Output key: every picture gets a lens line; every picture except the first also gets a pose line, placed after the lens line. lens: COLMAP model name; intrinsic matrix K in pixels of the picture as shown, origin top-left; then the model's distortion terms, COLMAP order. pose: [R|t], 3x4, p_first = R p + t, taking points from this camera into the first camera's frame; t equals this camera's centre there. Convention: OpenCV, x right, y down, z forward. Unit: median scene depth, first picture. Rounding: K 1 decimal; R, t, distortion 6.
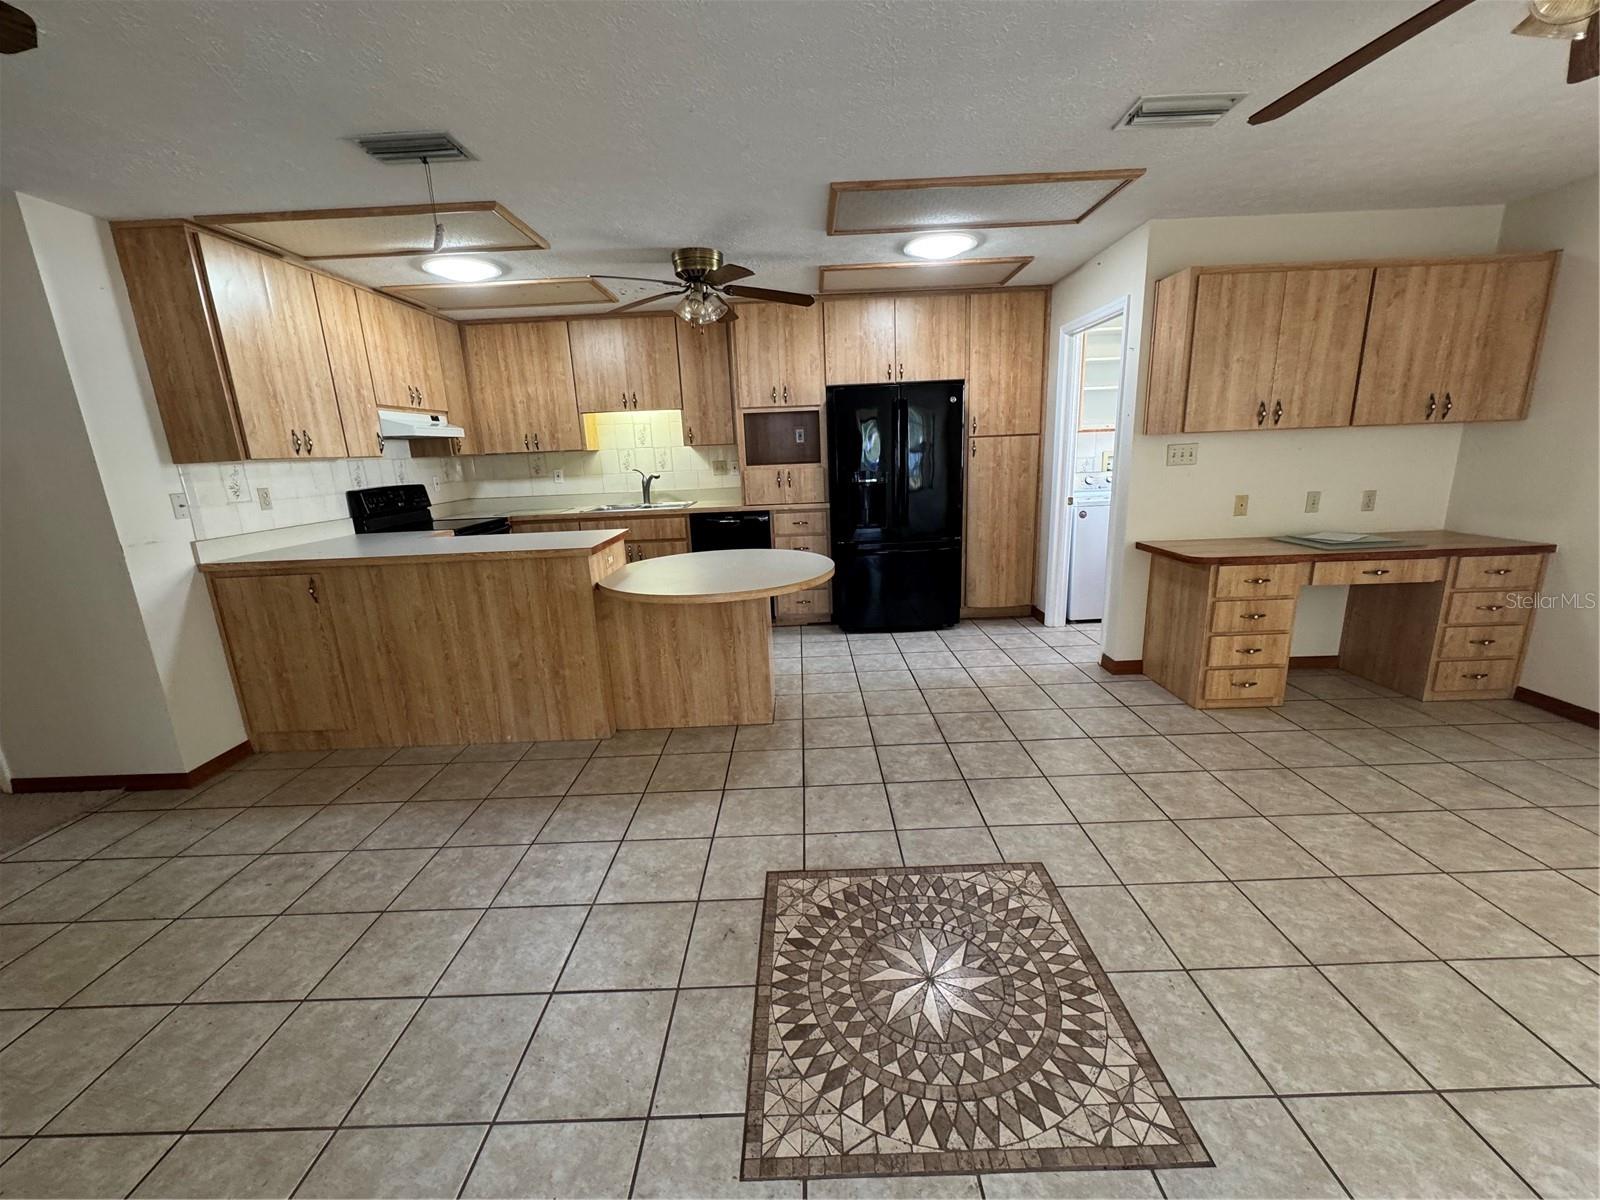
lens RADIAL K [[638.5, 0, 802.9], [0, 638.5, 600.9], [0, 0, 1]] dist [-0.000852, -0.000064]
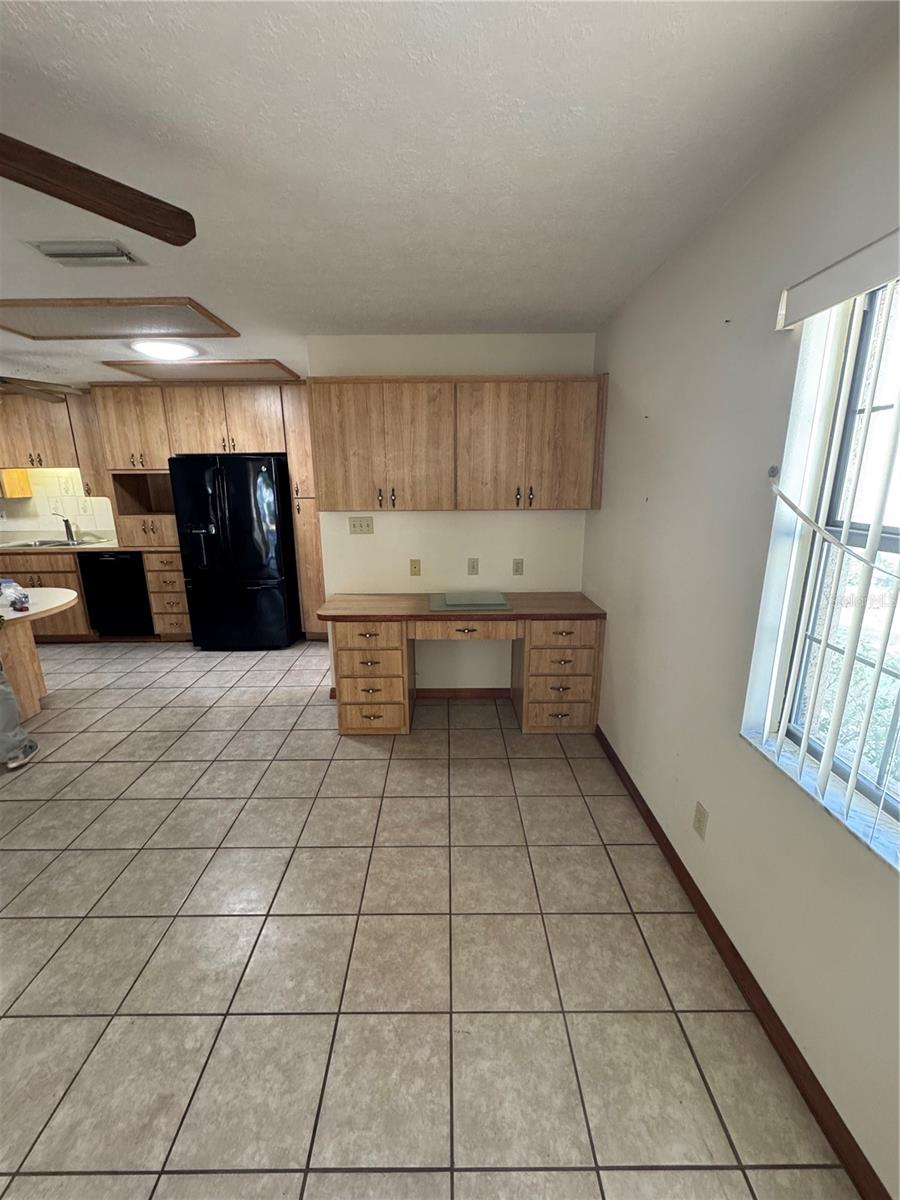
lens RADIAL K [[478.9, 0, 450.0], [0, 478.9, 600.0], [0, 0, 1]] dist [-0.000852, -0.000064]
pose [[0.999521, 0.029233, 0.010189, 0.817635], [-0.029309, 0.999543, 0.007347, -0.104766], [-0.009969, -0.007642, 0.999921, 0.076086]]
